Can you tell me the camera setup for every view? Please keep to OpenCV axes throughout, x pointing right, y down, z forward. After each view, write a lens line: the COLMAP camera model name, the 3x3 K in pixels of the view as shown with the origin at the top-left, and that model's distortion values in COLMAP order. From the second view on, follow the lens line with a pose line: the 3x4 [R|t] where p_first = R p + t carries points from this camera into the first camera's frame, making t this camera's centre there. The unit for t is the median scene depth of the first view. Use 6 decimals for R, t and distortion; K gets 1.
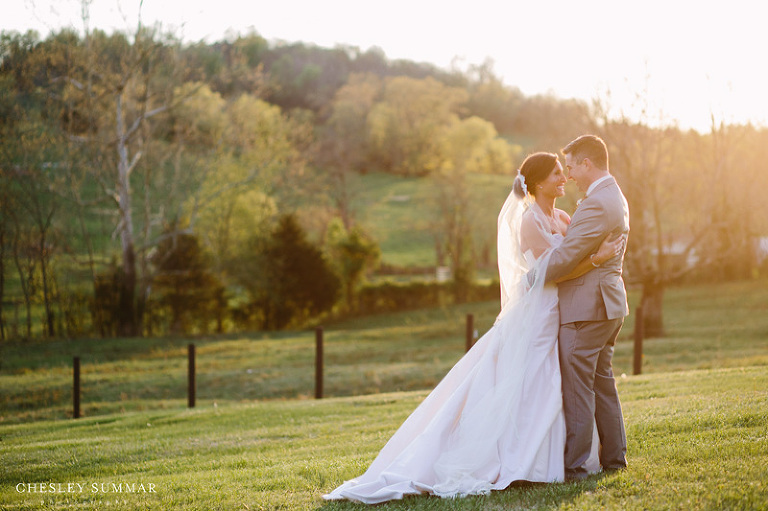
lens RADIAL K [[1907.3, 0, 384.0], [0, 1907.3, 255.5], [0, 0, 1]] dist [-0.103587, 1.089691]
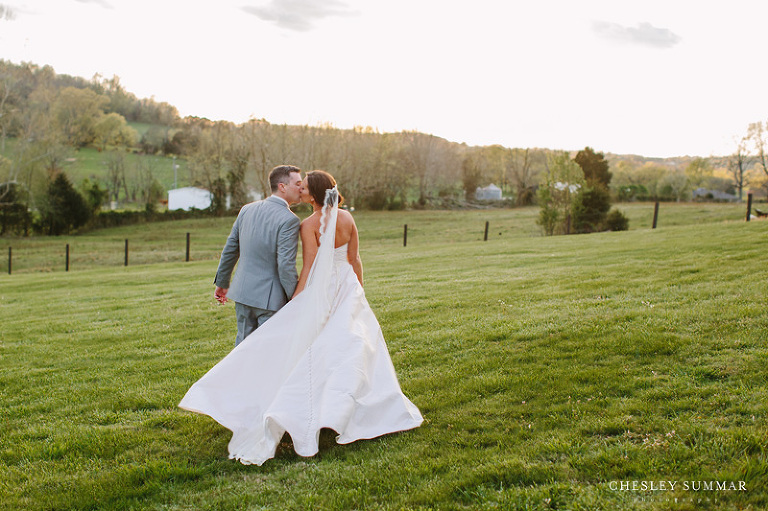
lens RADIAL K [[1155.7, 0, 384.0], [0, 1155.7, 255.5], [0, 0, 1]] dist [-0.022928, 0.002773]
pose [[0.953879, 0.005132, 0.300149, -0.081424], [-0.021036, 0.998539, 0.049780, -0.003757], [-0.299455, -0.053798, 0.952593, -0.158889]]
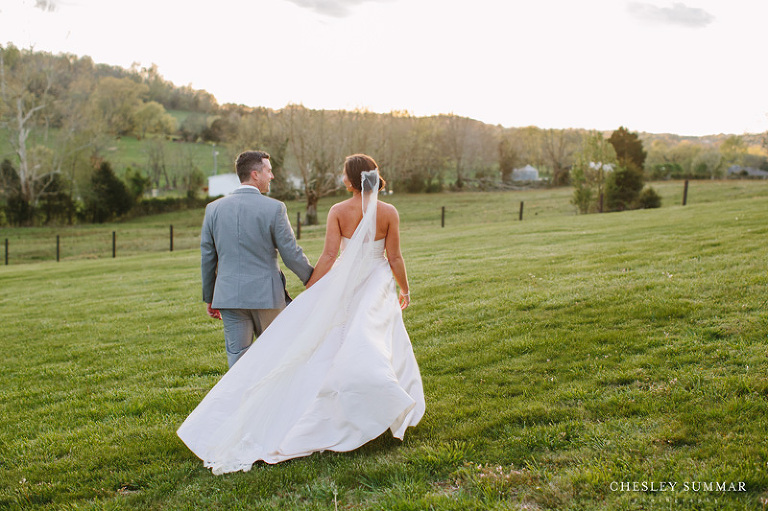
lens RADIAL K [[1155.7, 0, 384.0], [0, 1155.7, 255.5], [0, 0, 1]] dist [-0.022928, 0.002773]
pose [[0.963349, -0.014364, 0.267866, -0.084443], [-0.003103, 0.997902, 0.064669, -0.003735], [-0.268233, -0.063130, 0.961283, -0.168751]]
